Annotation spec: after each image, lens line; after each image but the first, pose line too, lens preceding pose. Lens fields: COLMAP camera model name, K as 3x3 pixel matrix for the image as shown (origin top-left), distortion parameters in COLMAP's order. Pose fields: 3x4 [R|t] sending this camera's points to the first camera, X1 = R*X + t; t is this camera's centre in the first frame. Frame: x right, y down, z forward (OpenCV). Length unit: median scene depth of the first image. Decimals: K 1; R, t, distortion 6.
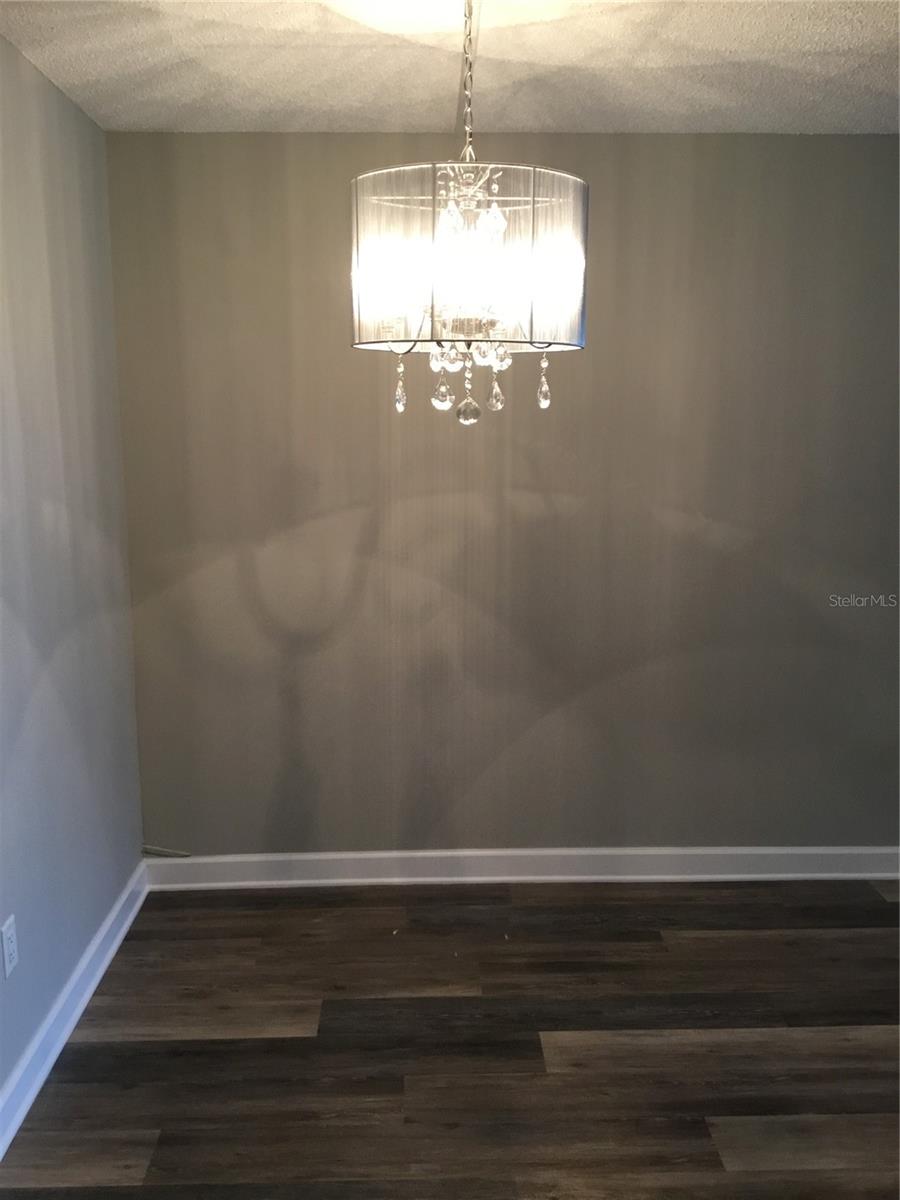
lens RADIAL K [[1092.2, 0, 448.3], [0, 1092.2, 594.6], [0, 0, 1]] dist [0.030849, 0.000000]
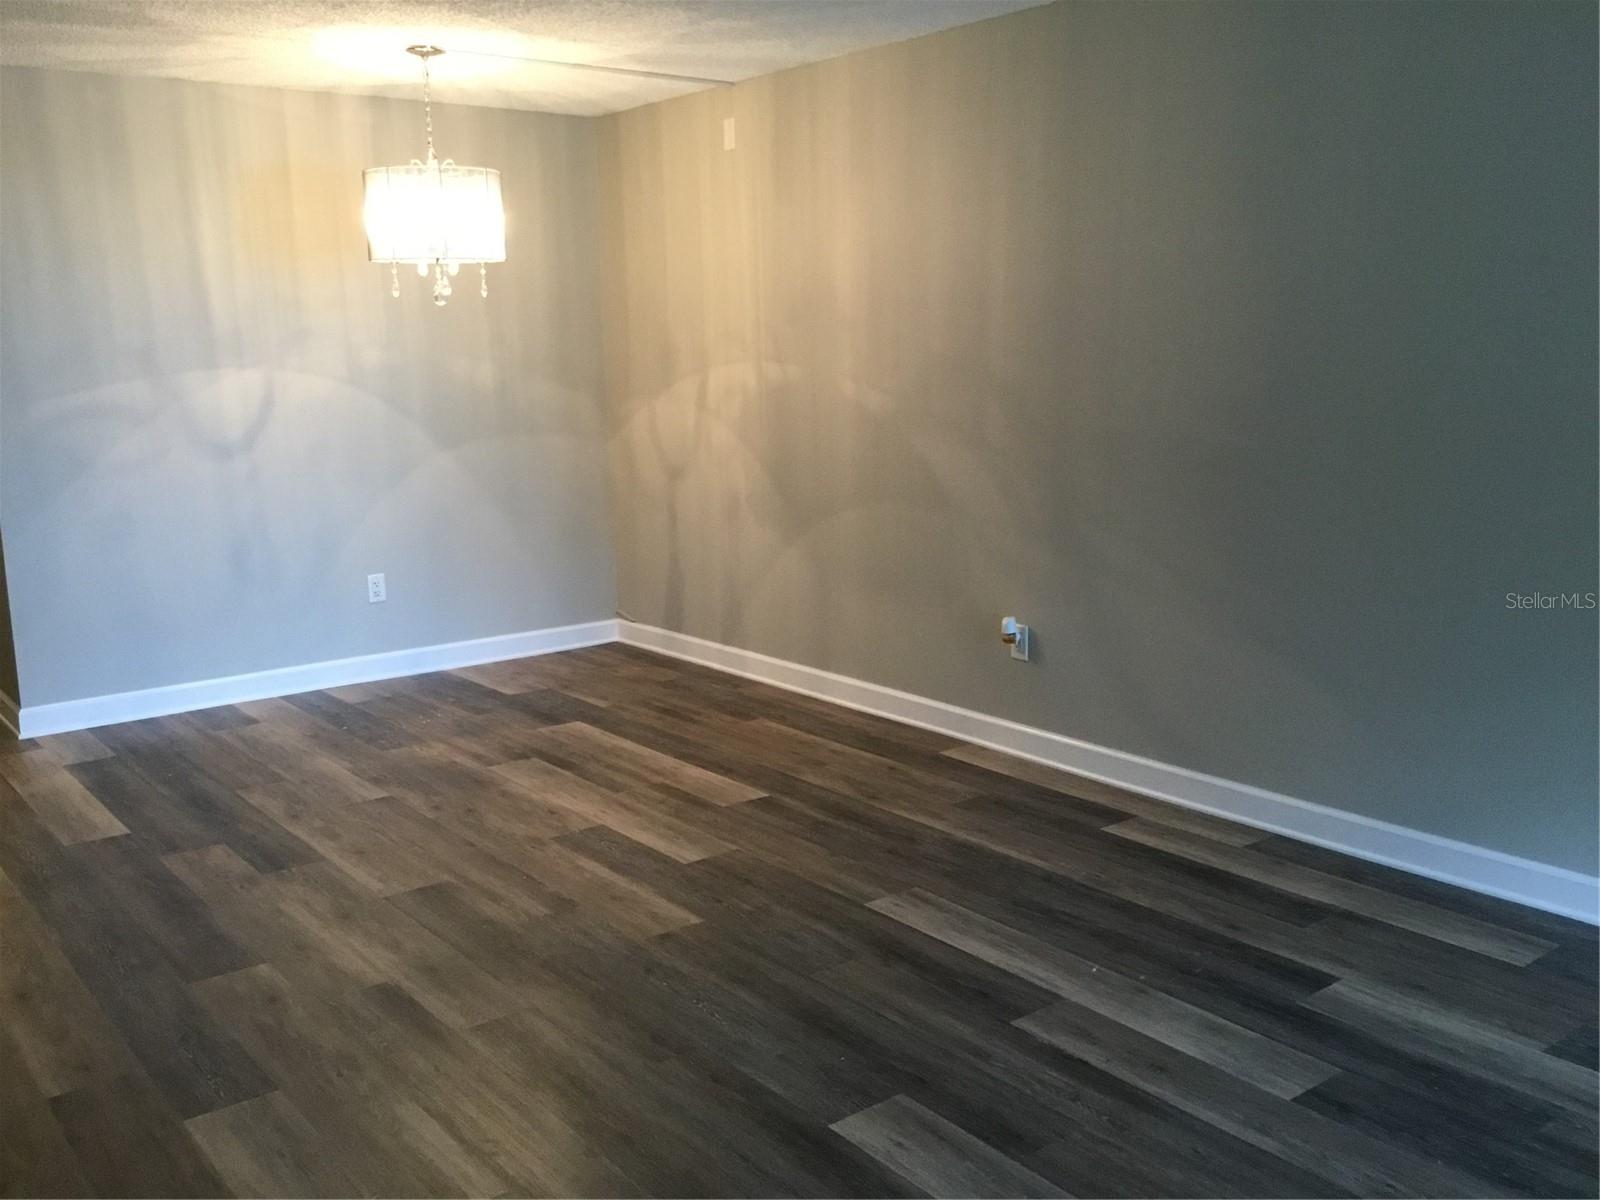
lens RADIAL K [[1456.2, 0, 804.6], [0, 1456.2, 600.9], [0, 0, 1]] dist [0.030849, 0.000000]
pose [[0.591906, 0.133326, -0.794903, 1.532905], [-0.109500, 0.990382, 0.084576, 0.031772], [0.798534, 0.036980, 0.600812, 0.048680]]
